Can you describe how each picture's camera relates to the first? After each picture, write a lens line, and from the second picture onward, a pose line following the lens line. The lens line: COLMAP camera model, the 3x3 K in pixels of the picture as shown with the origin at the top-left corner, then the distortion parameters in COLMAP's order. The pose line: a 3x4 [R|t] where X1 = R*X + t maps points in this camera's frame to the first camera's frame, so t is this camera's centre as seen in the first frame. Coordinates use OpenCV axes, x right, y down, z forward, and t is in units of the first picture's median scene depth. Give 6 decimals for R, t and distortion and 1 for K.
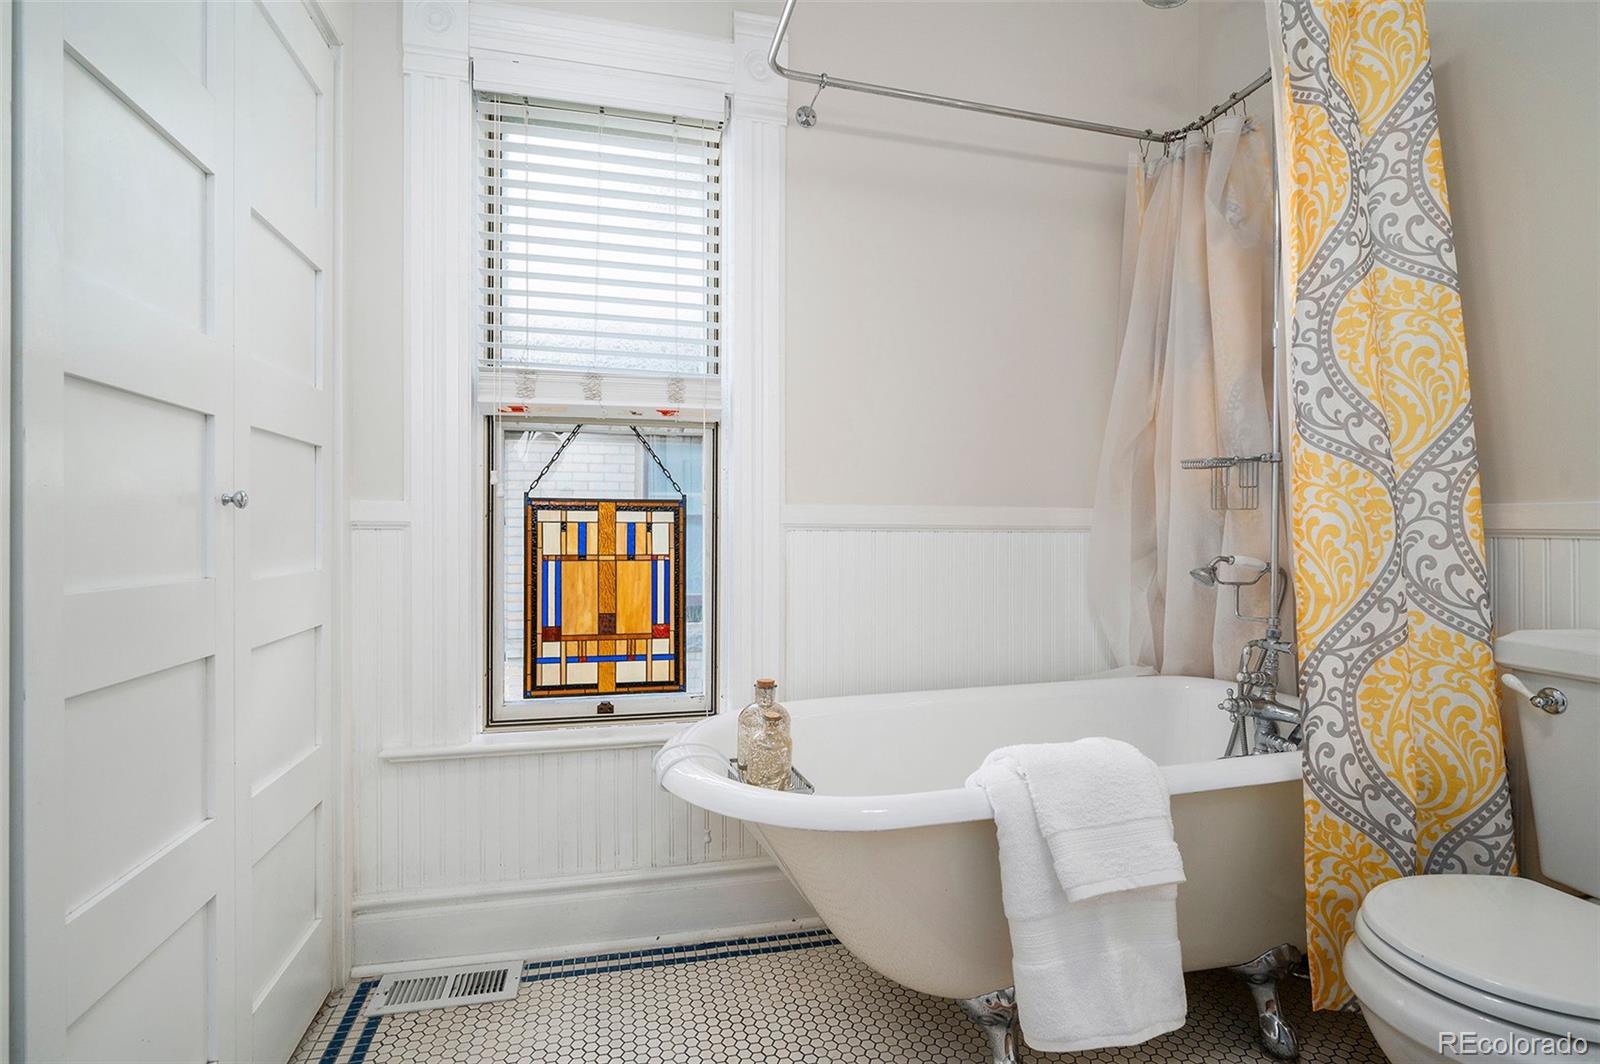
lens RADIAL K [[776.6, 0, 800.3], [0, 776.6, 536.2], [0, 0, 1]] dist [-0.003438, -0.000132]
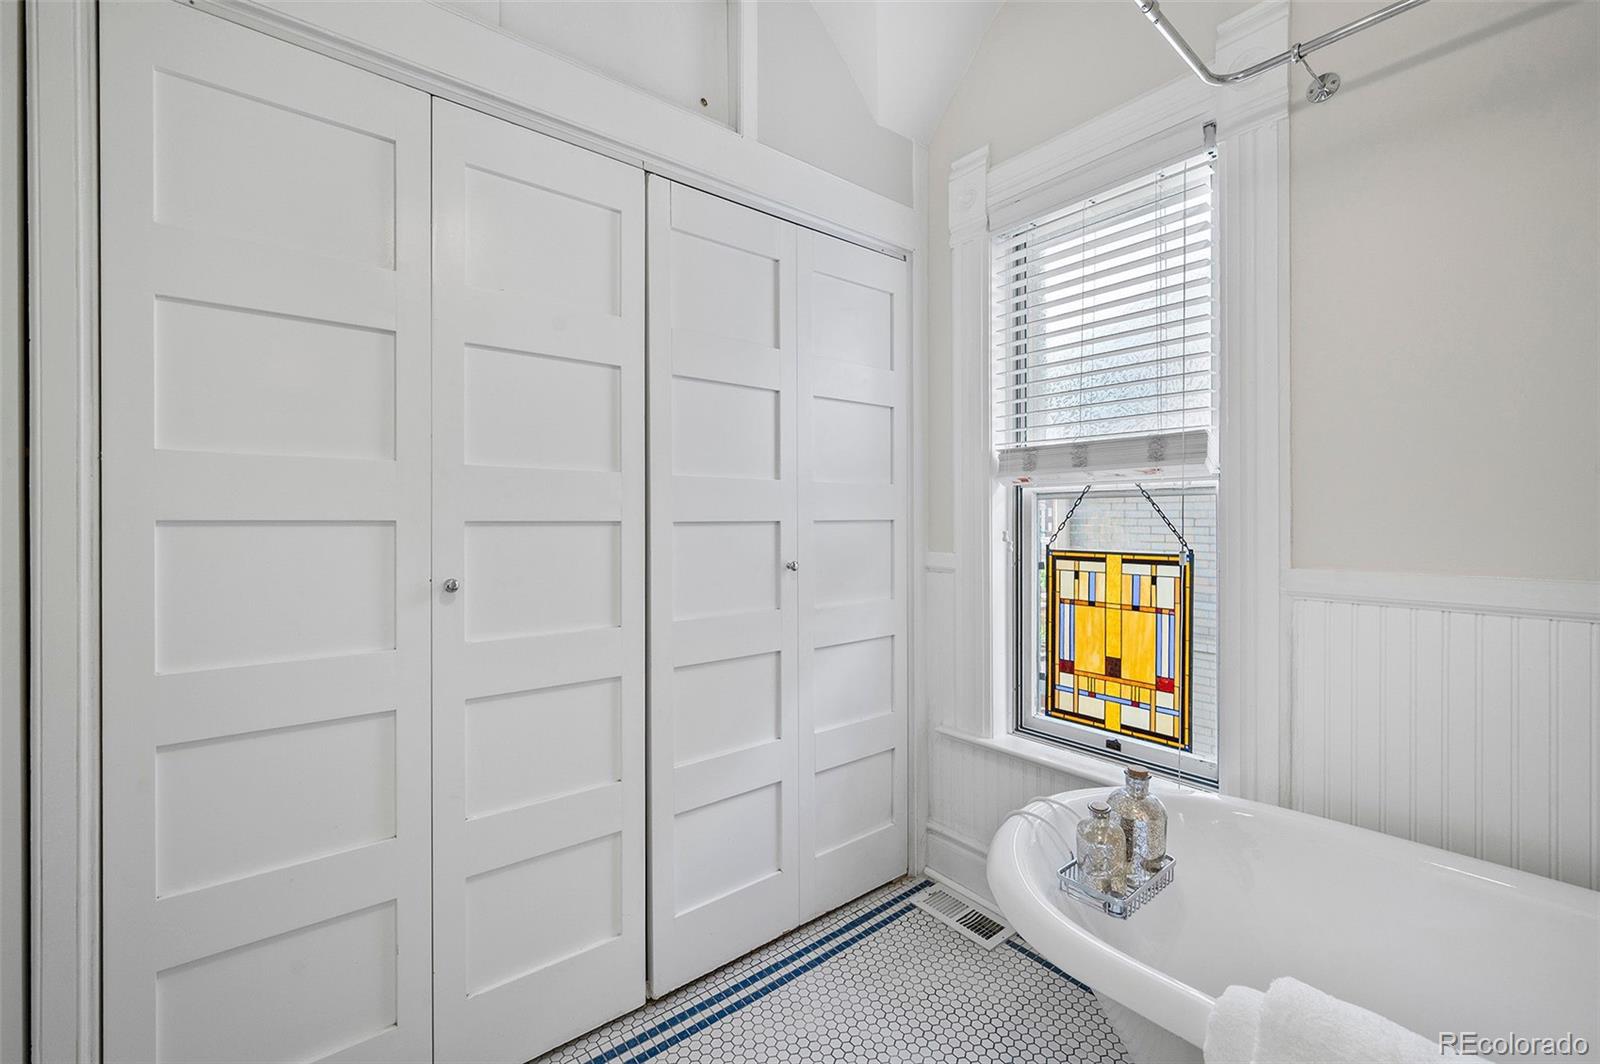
lens RADIAL K [[651.6, 0, 799.9], [0, 651.6, 523.7], [0, 0, 1]] dist [0.002017, 0.000156]
pose [[0.428287, 0.002620, -0.903639, 0.390043], [0.004234, 0.999979, 0.004906, -0.094703], [0.903633, -0.005927, 0.428266, 0.218376]]
